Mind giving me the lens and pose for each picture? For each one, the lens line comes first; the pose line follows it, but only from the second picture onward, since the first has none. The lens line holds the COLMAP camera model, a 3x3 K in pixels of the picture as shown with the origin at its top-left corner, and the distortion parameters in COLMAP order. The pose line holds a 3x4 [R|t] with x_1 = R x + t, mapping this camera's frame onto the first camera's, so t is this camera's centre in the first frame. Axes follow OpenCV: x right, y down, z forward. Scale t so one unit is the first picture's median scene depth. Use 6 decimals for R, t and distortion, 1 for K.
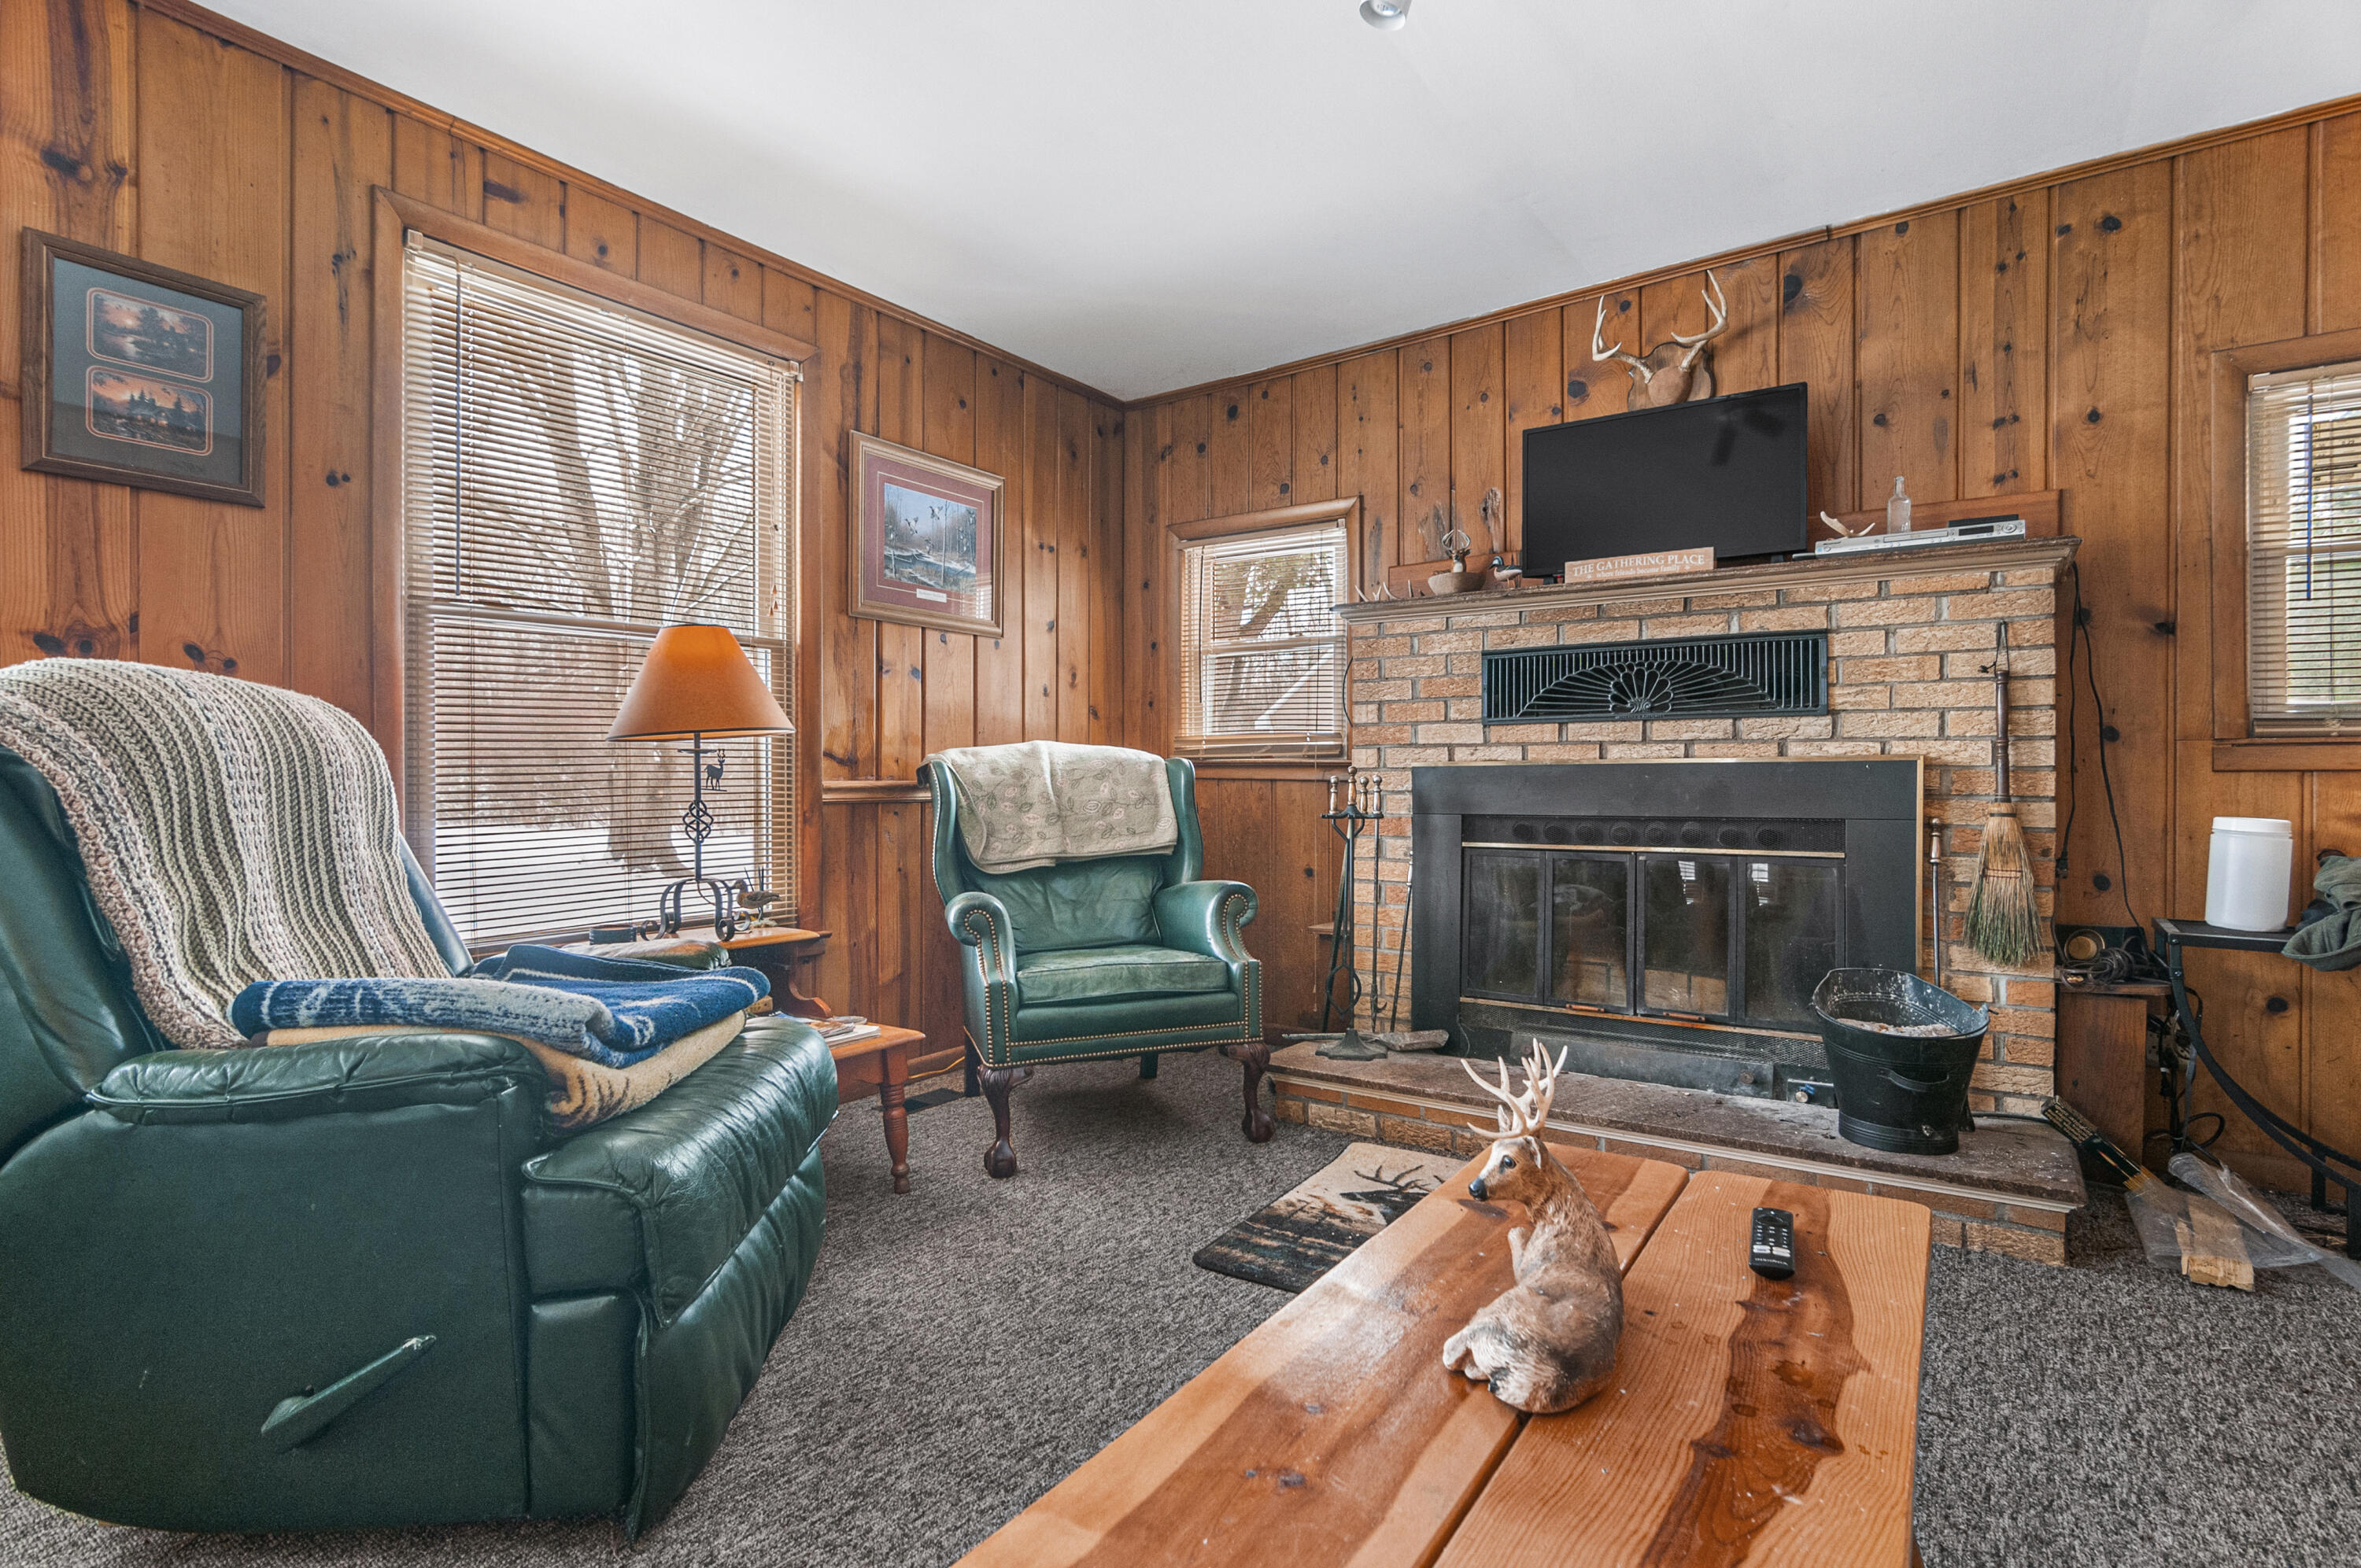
lens RADIAL K [[1135.2, 0, 1174.8], [0, 1135.2, 777.6], [0, 0, 1]] dist [0.000453, 0.000532]
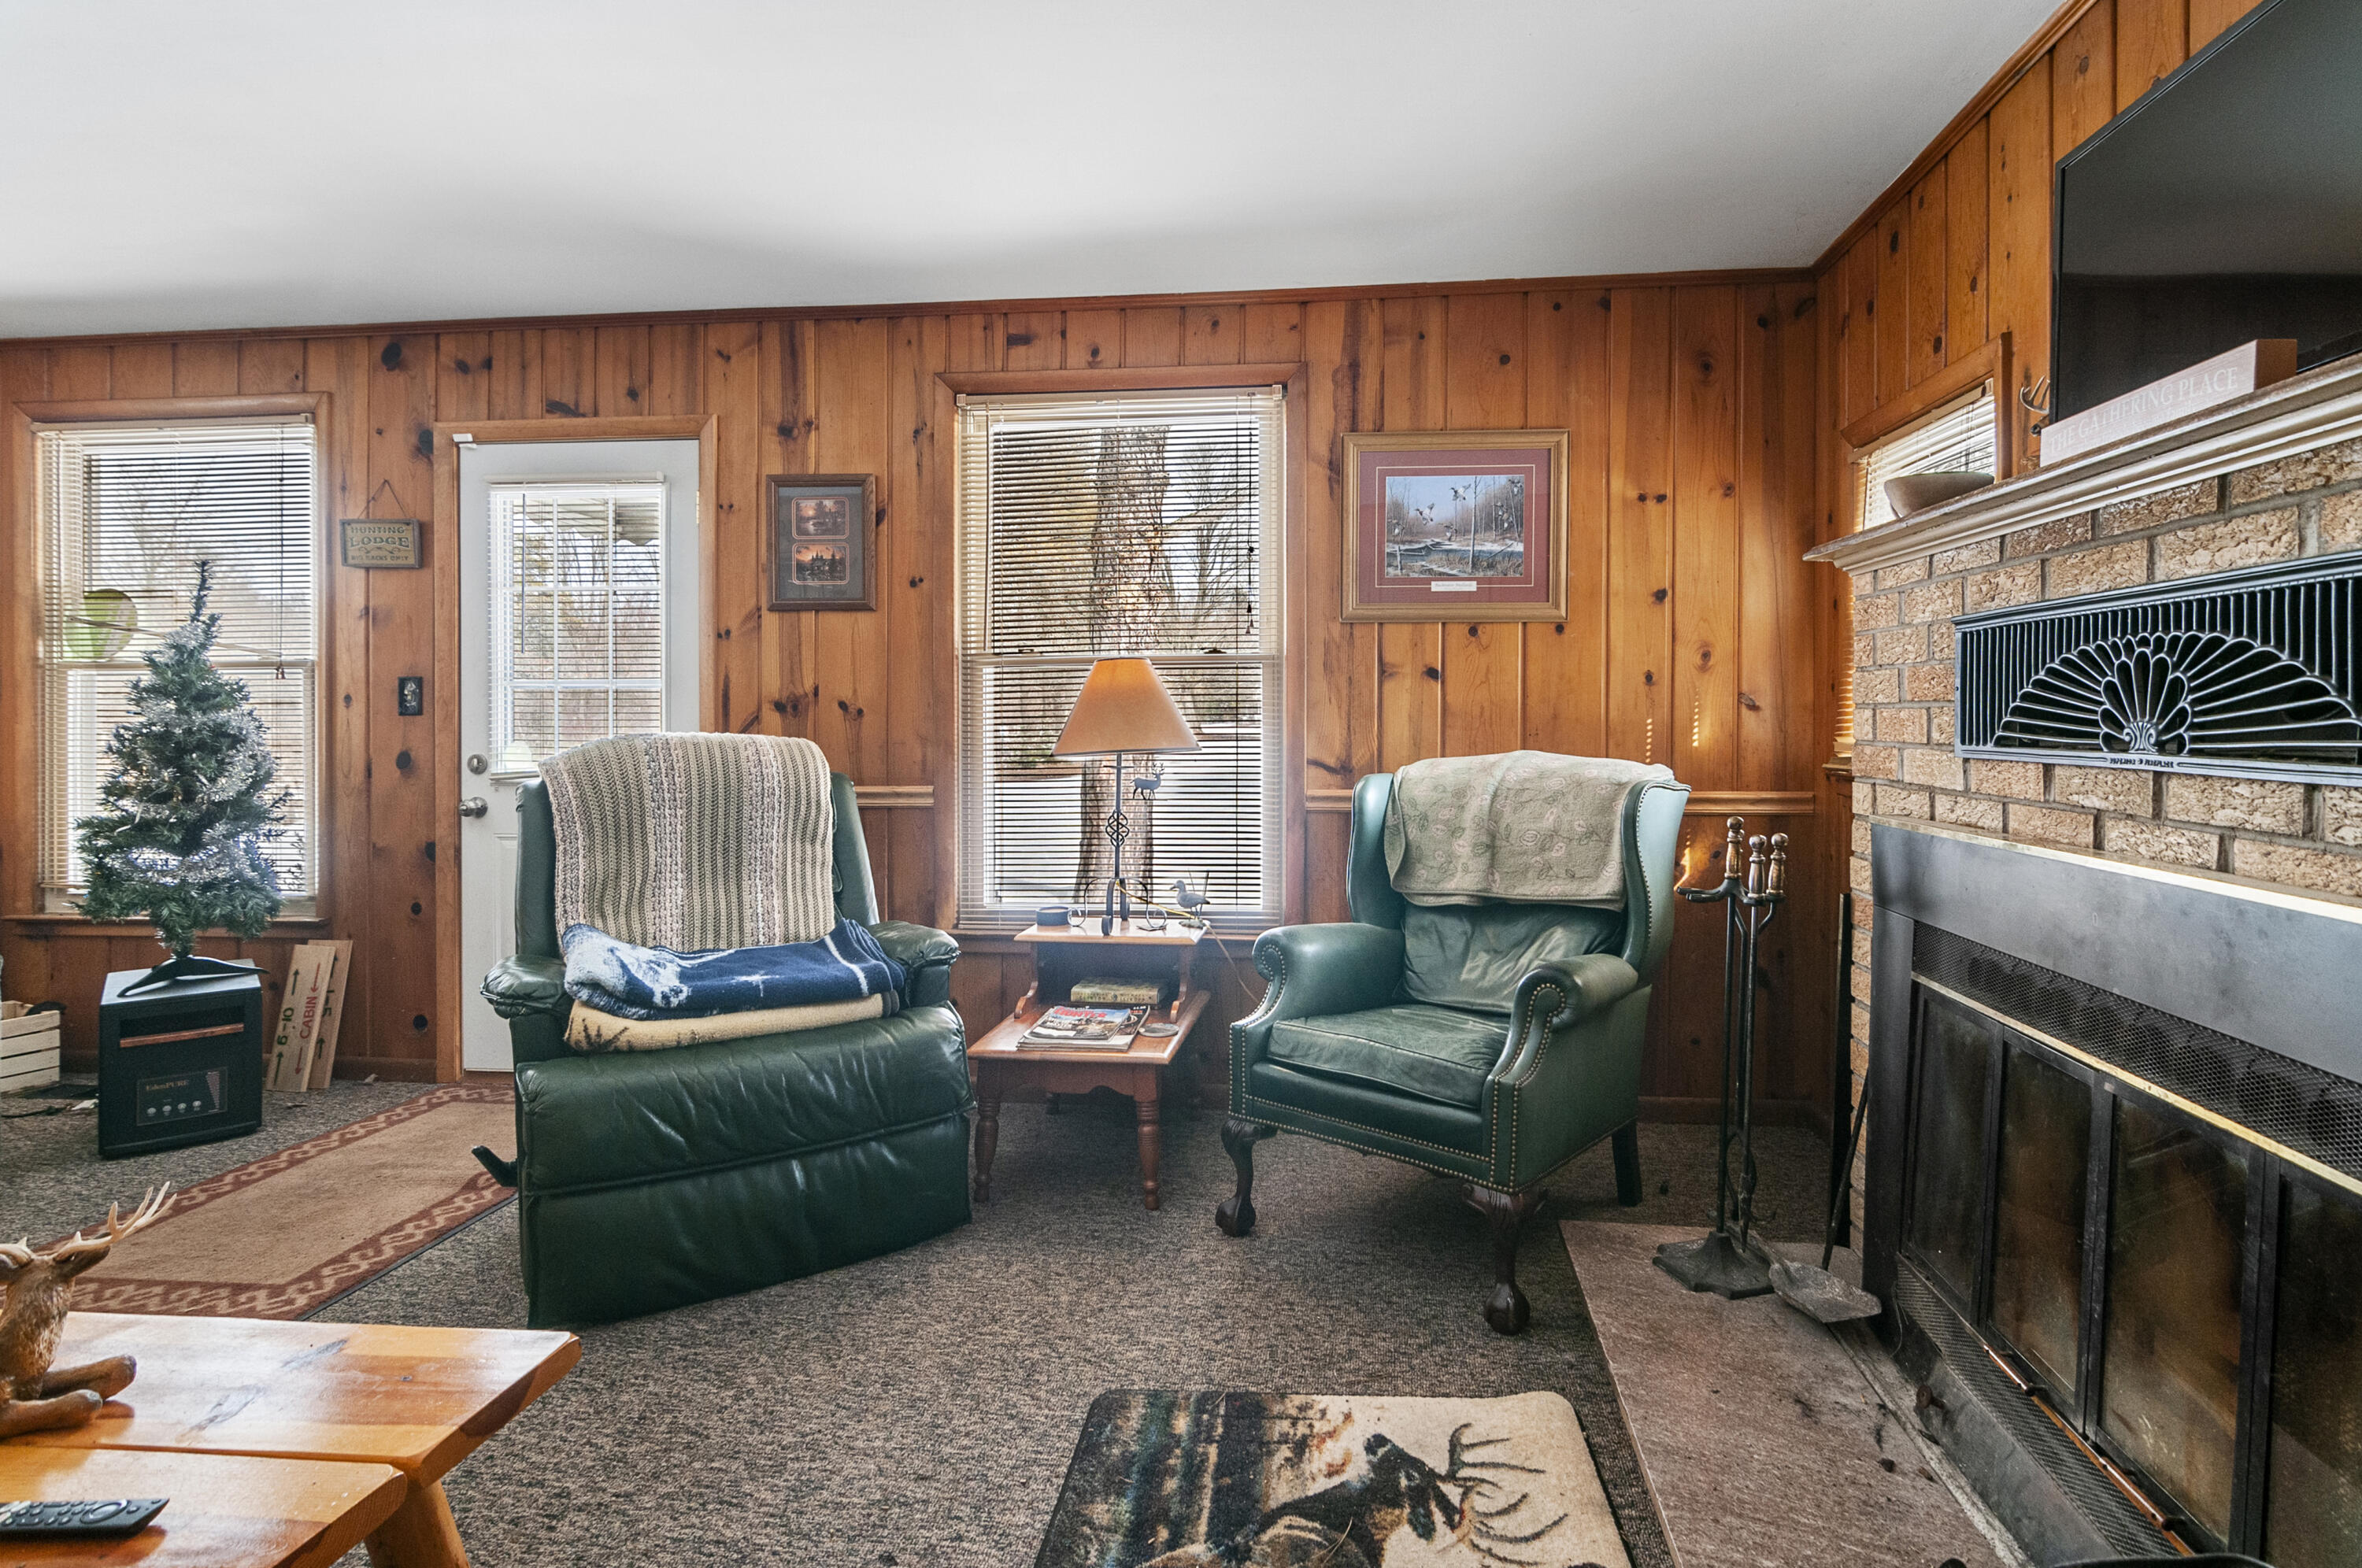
lens RADIAL K [[1139.2, 0, 1186.0], [0, 1139.2, 729.1], [0, 0, 1]] dist [-0.000740, 0.000056]
pose [[0.501925, 0.007676, -0.864877, 0.606847], [-0.000354, 0.999962, 0.008669, -0.070497], [0.864911, -0.004045, 0.501908, 0.468024]]
